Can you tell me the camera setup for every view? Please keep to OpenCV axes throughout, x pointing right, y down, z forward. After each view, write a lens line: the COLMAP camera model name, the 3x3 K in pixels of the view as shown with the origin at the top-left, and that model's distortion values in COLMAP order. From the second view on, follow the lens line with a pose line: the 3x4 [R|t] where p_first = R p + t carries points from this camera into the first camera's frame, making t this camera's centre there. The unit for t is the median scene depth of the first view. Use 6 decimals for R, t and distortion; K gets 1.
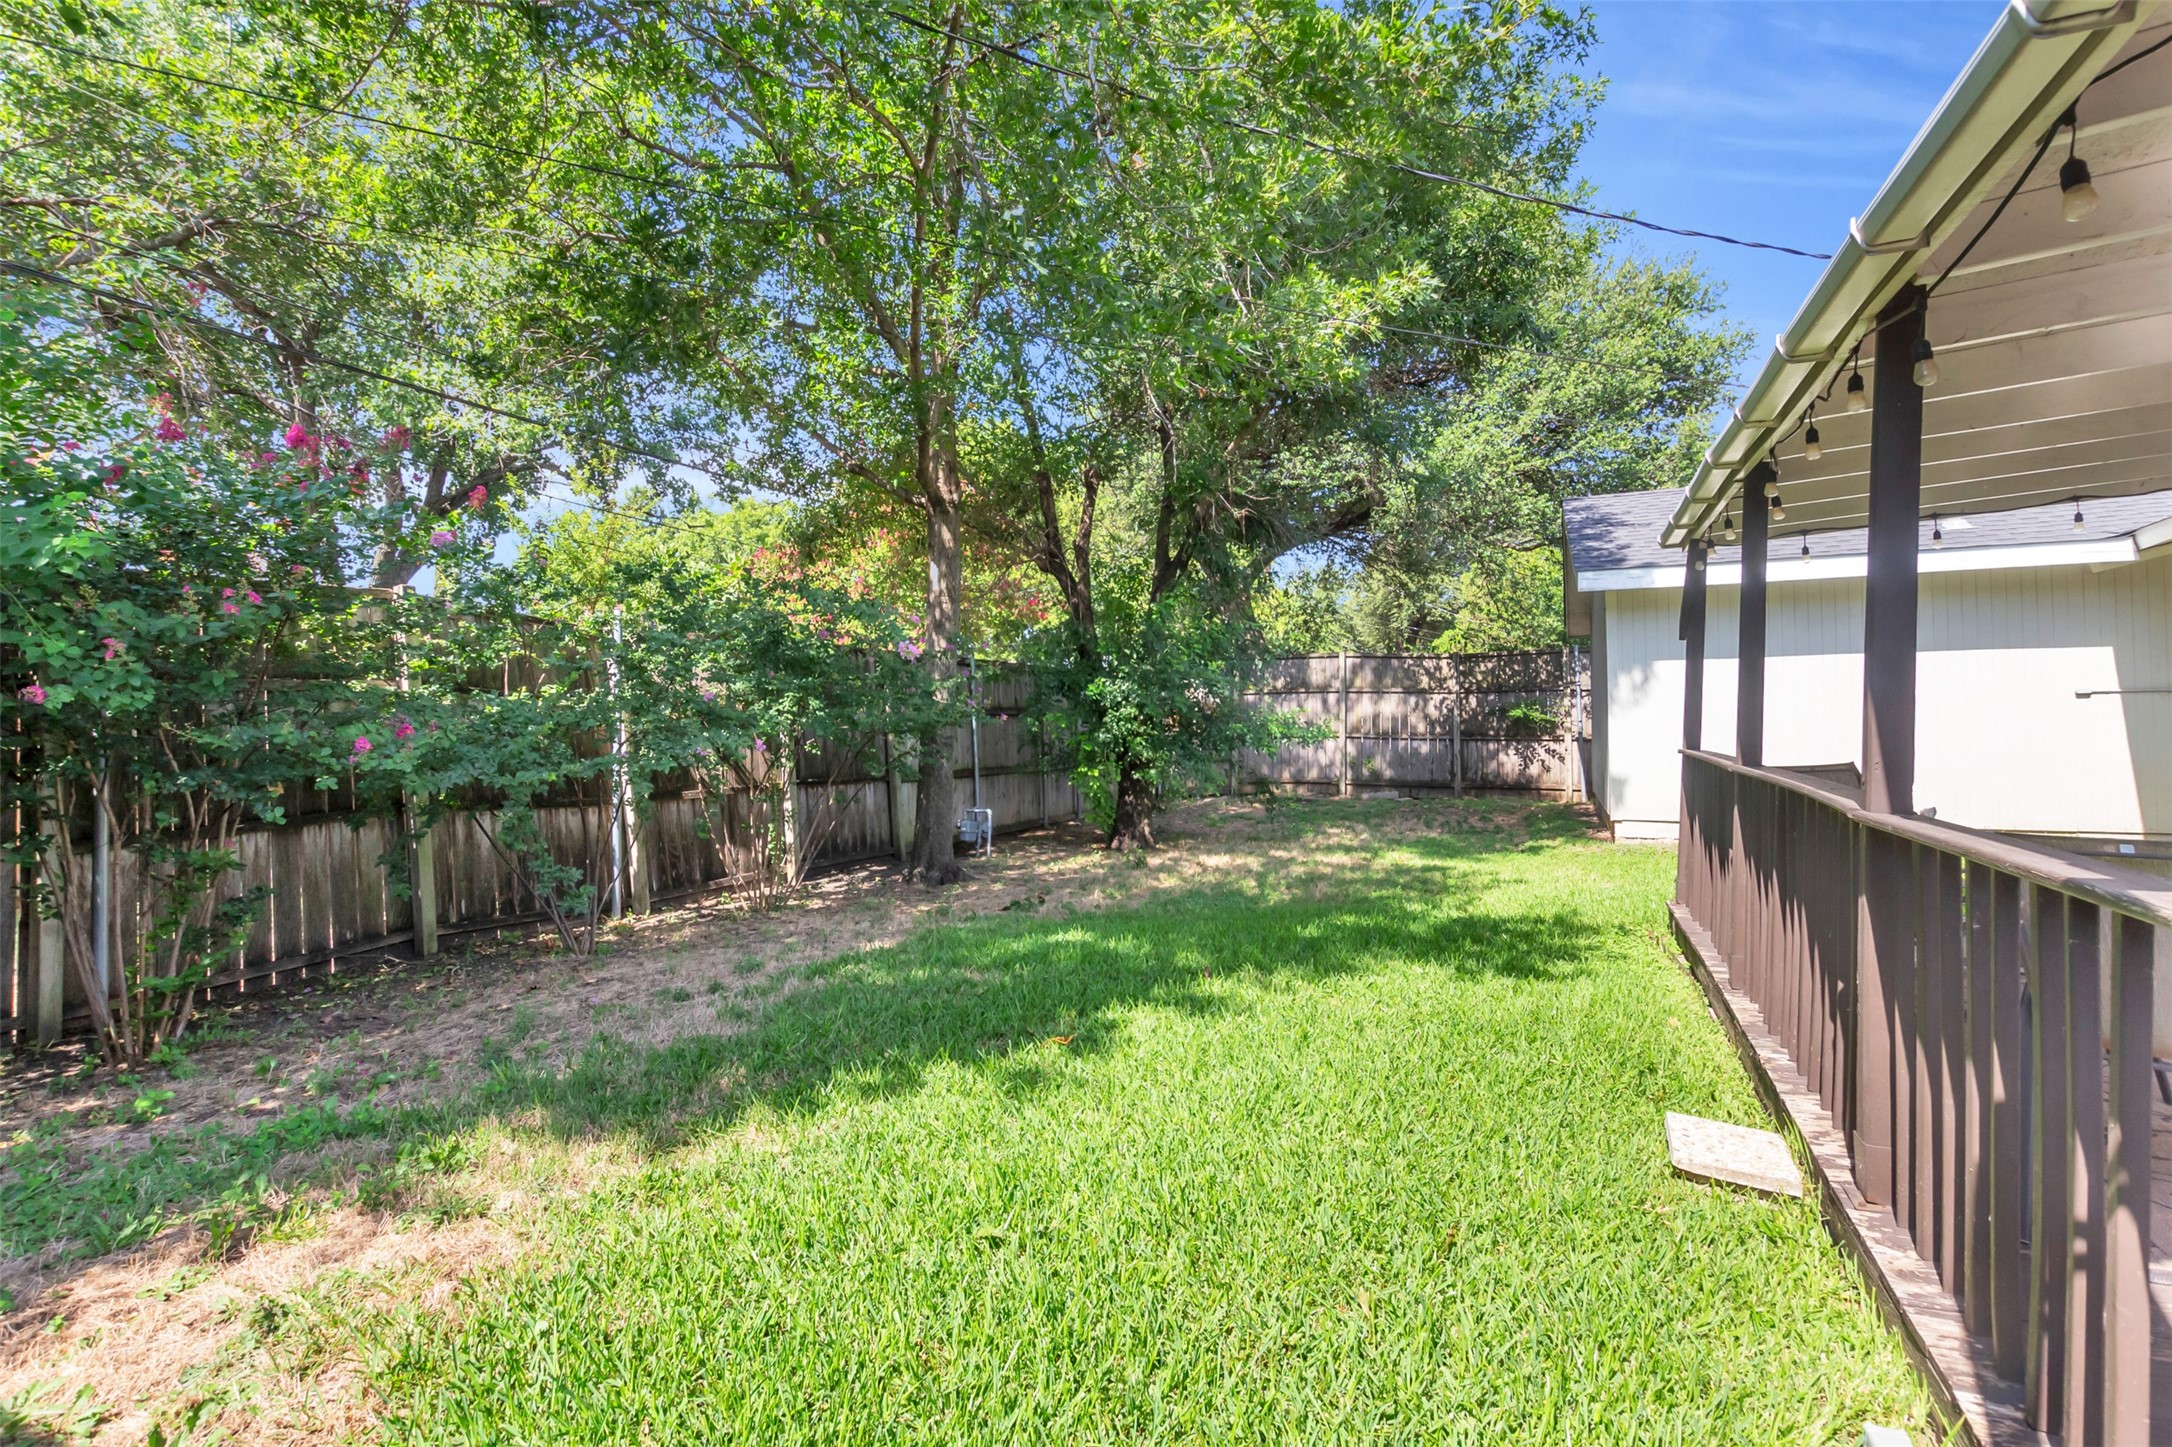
lens RADIAL K [[1039.6, 0, 1109.9], [0, 1039.6, 733.4], [0, 0, 1]] dist [0.001777, 0.000114]
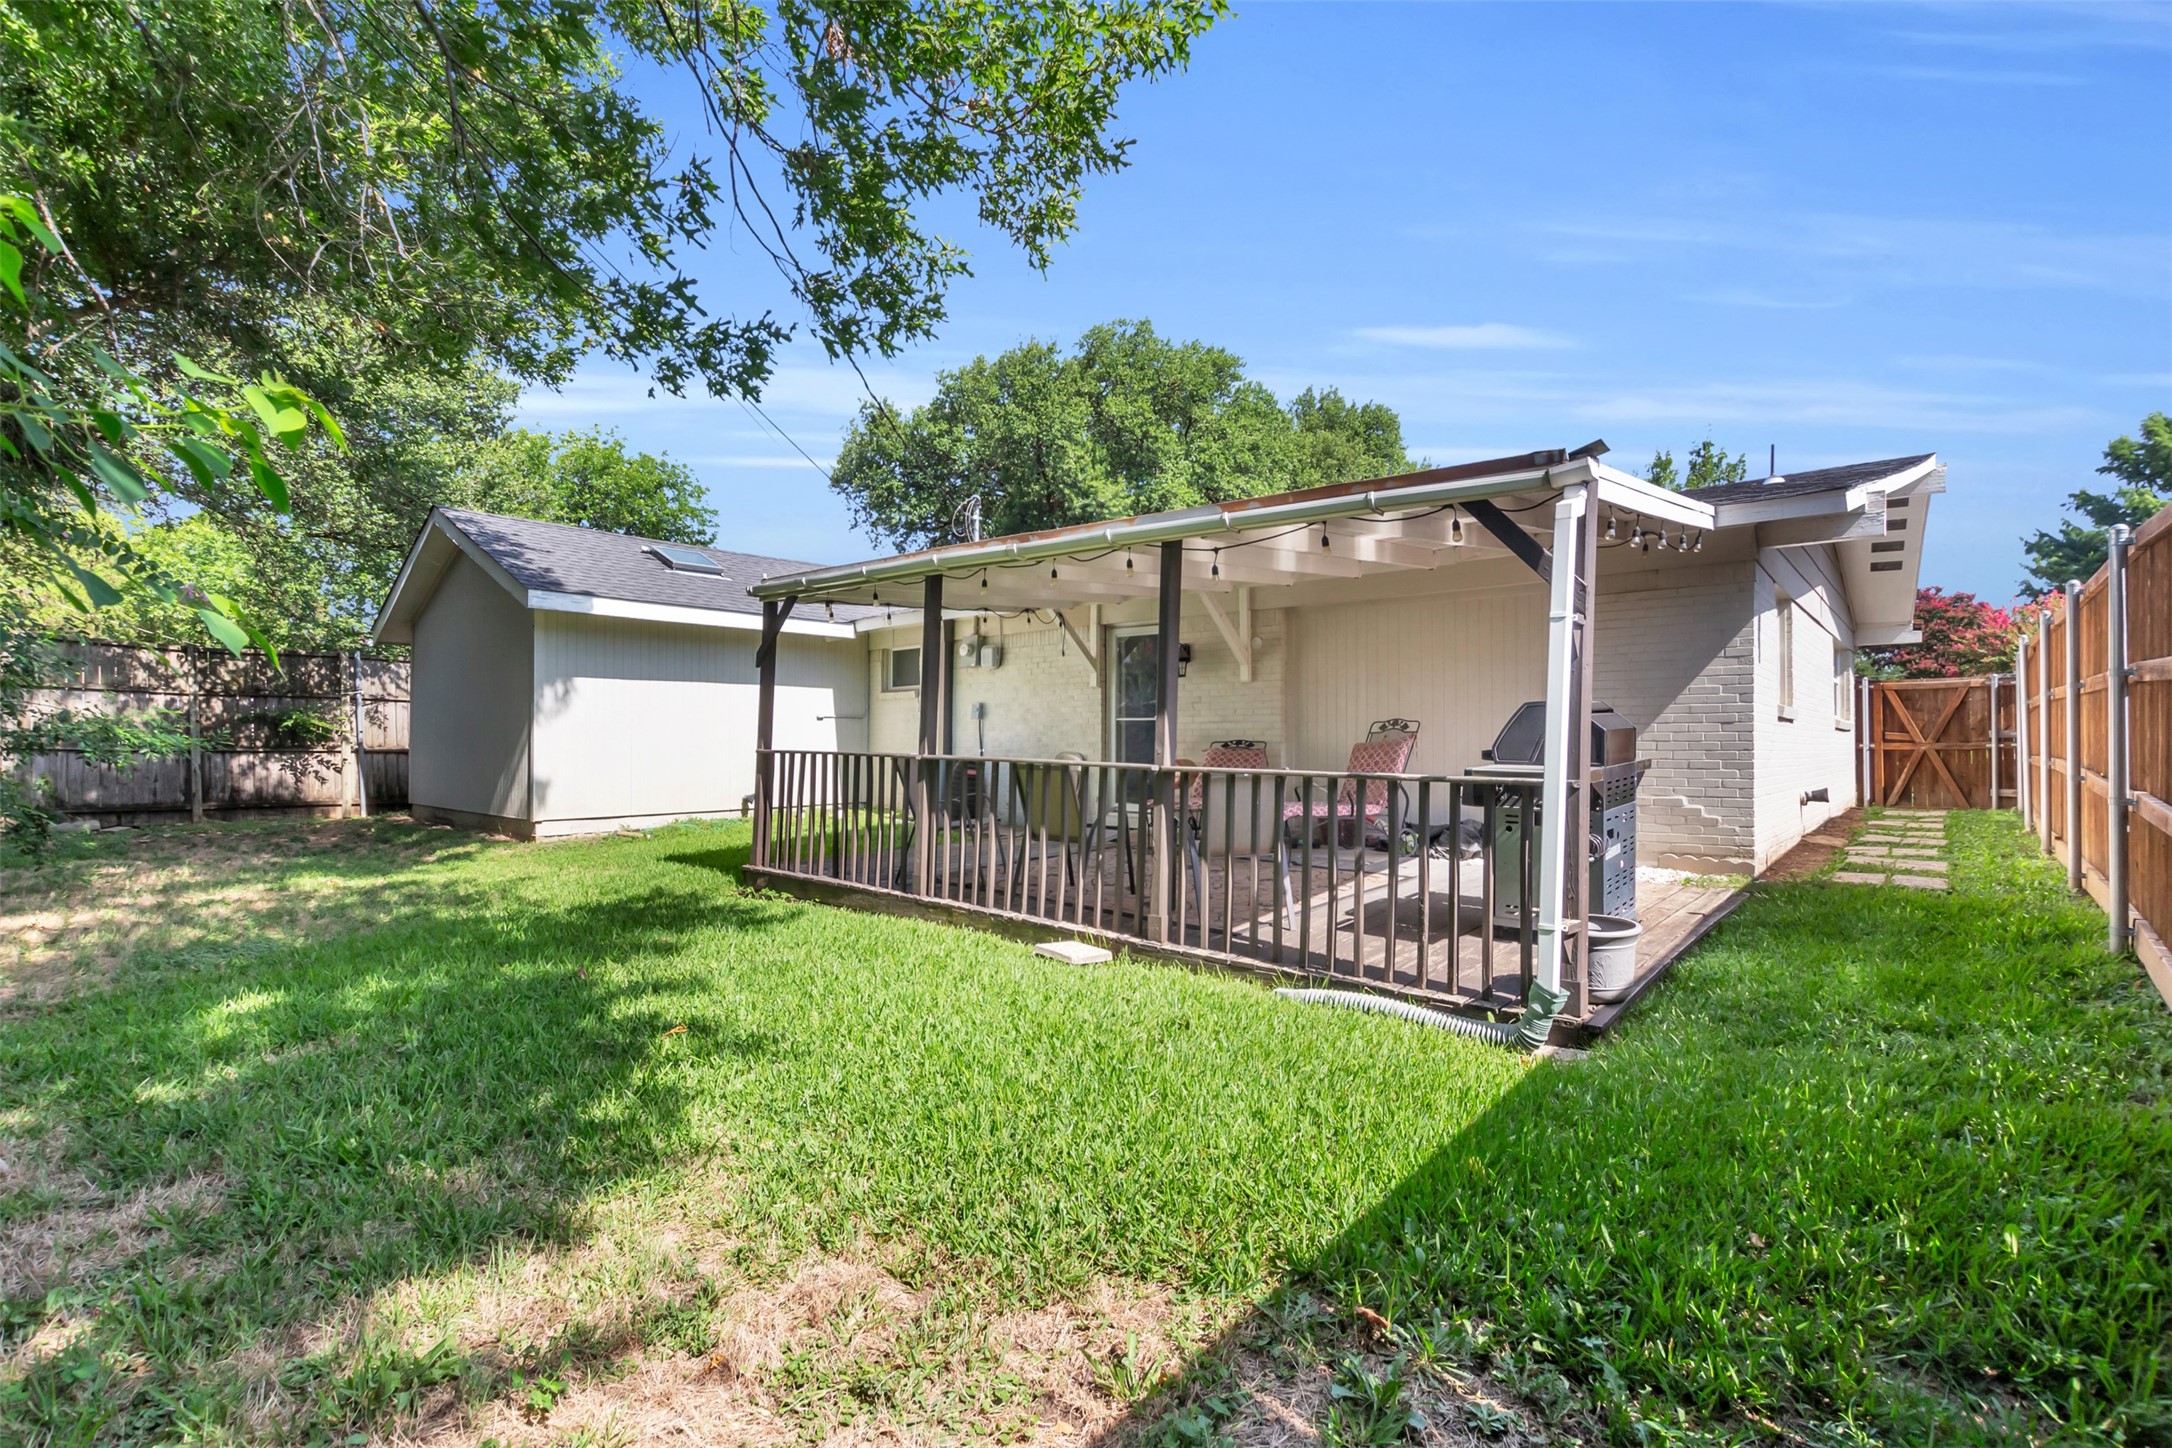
lens RADIAL K [[1039.6, 0, 1109.9], [0, 1039.6, 733.9], [0, 0, 1]] dist [0.001777, 0.000114]
pose [[0.249423, 0.011066, 0.968331, -0.287130], [0.004865, 0.999908, -0.012679, 0.006016], [-0.968382, 0.007873, 0.249347, 0.099191]]
